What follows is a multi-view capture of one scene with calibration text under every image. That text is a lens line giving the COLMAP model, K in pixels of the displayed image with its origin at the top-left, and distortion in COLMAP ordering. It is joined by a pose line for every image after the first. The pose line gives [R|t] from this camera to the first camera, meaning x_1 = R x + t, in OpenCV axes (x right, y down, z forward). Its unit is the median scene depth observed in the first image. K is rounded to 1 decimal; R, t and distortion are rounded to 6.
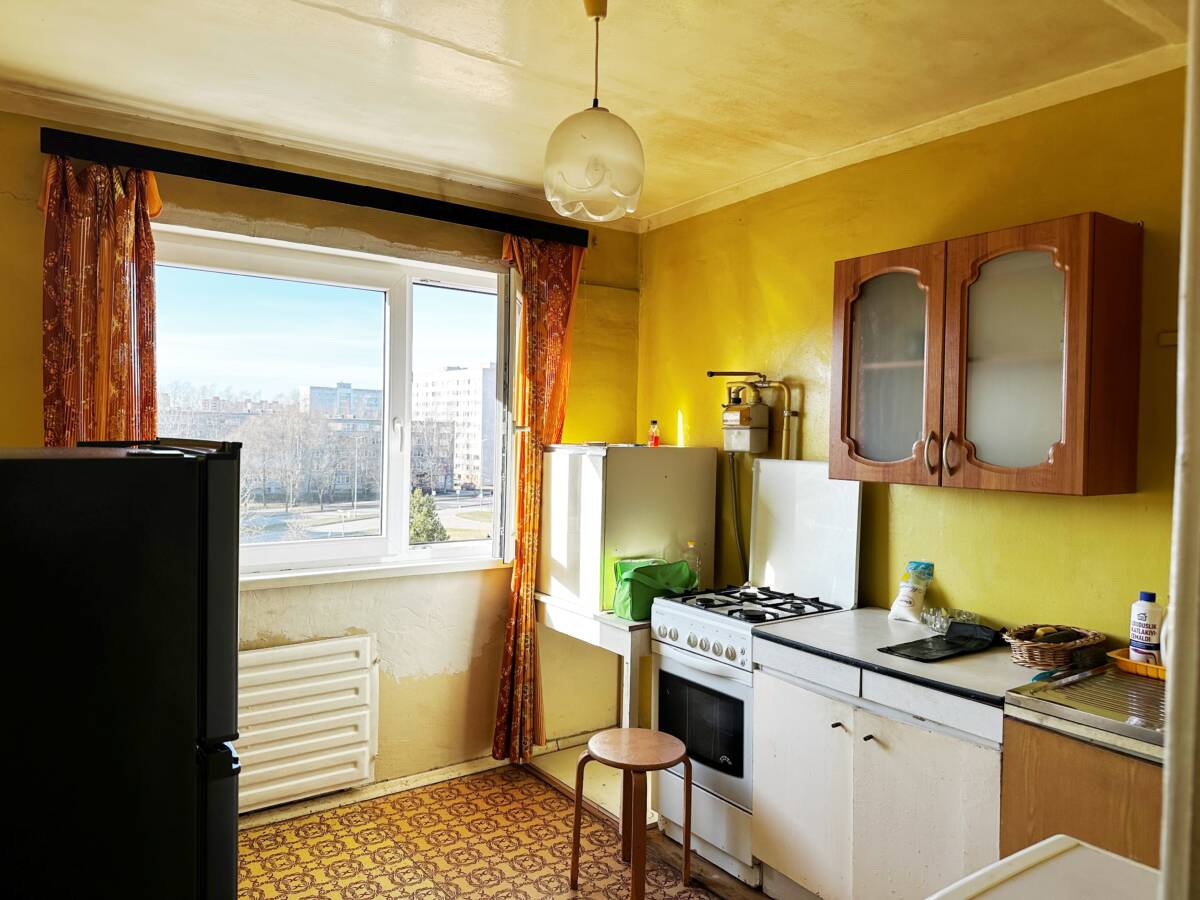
lens RADIAL K [[837.9, 0, 600.0], [0, 837.9, 450.0], [0, 0, 1]] dist [0.061759, -0.126118]
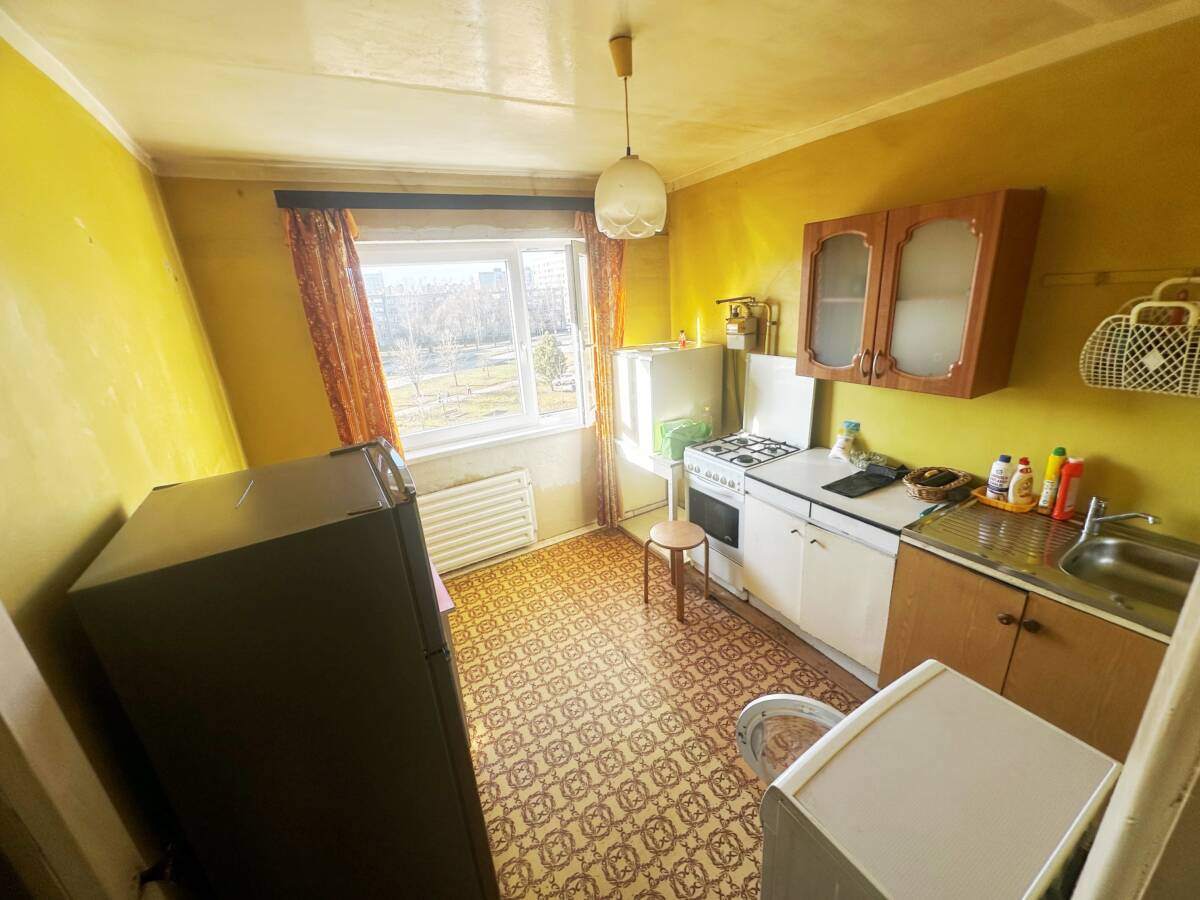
lens RADIAL K [[476.1, 0, 600.0], [0, 476.1, 450.0], [0, 0, 1]] dist [-0.020228, 0.000138]
pose [[0.991301, -0.049689, -0.121878, 0.012544], [0.084799, 0.949309, 0.302690, -0.129936], [0.100660, -0.310392, 0.945264, 0.085181]]
